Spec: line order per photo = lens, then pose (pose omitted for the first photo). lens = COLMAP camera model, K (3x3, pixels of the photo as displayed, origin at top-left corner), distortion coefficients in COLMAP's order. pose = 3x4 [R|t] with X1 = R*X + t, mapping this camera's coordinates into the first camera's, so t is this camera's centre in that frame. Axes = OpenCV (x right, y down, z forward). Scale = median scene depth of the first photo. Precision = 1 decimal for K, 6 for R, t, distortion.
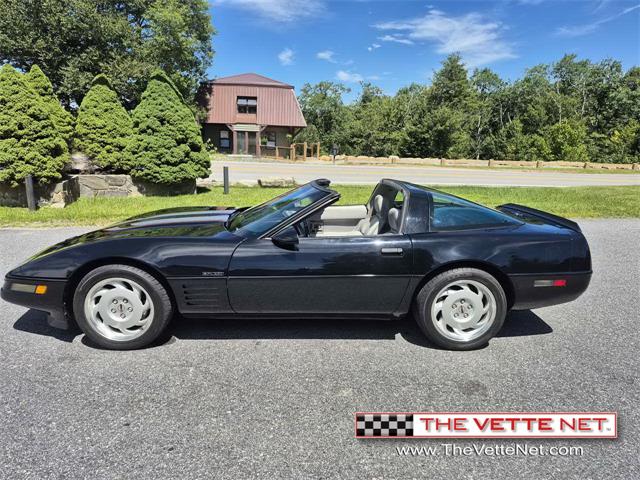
lens RADIAL K [[451.8, 0, 322.5], [0, 451.8, 238.1], [0, 0, 1]] dist [0.052248, -0.044636]
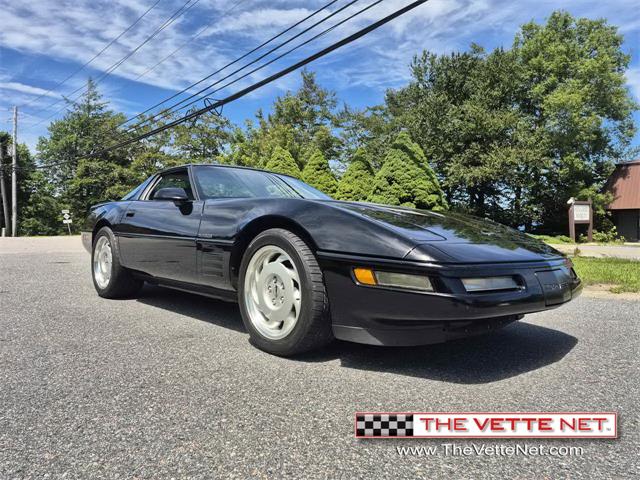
lens RADIAL K [[451.8, 0, 323.7], [0, 451.8, 235.3], [0, 0, 1]] dist [0.052248, -0.044636]
pose [[0.577385, -0.008194, -0.816431, 0.376870], [-0.181712, 0.973581, -0.138279, 0.024621], [0.795994, 0.228195, 0.560642, 0.353527]]
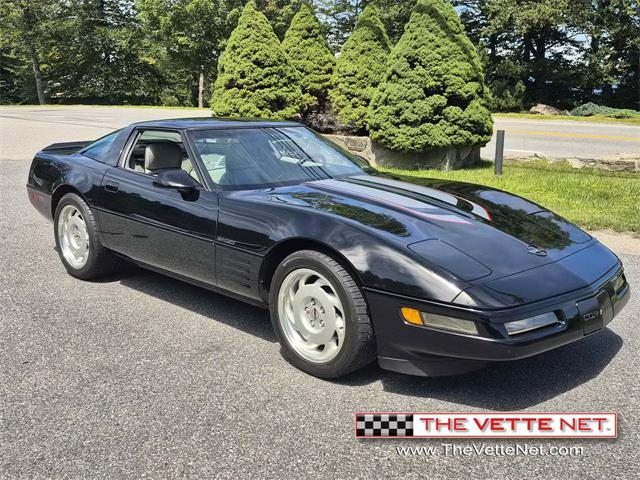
lens RADIAL K [[682.3, 0, 325.0], [0, 682.3, 244.5], [0, 0, 1]] dist [0.072158, 0.000000]
pose [[0.609650, 0.162700, -0.775794, 0.435421], [-0.168164, 0.982978, 0.074001, -0.036227], [0.774628, 0.085346, 0.626632, 0.256789]]
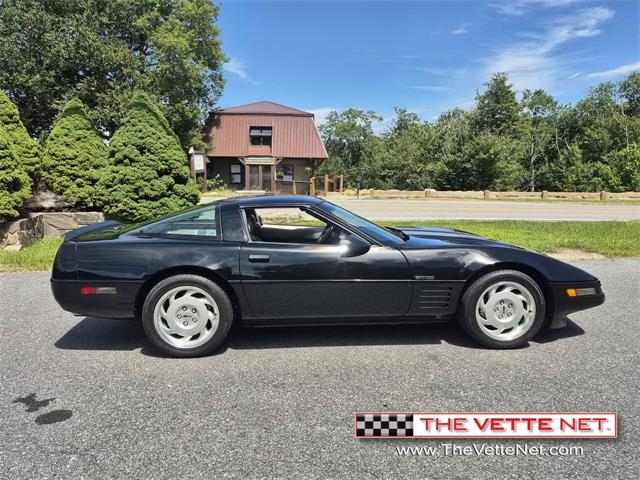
lens RADIAL K [[520.7, 0, 330.3], [0, 520.7, 234.7], [0, 0, 1]] dist [0.070097, -0.074487]
pose [[0.998693, -0.013866, -0.049185, 0.052418], [0.008902, 0.994973, -0.099747, 0.006437], [0.050320, 0.099179, 0.993796, 0.043518]]
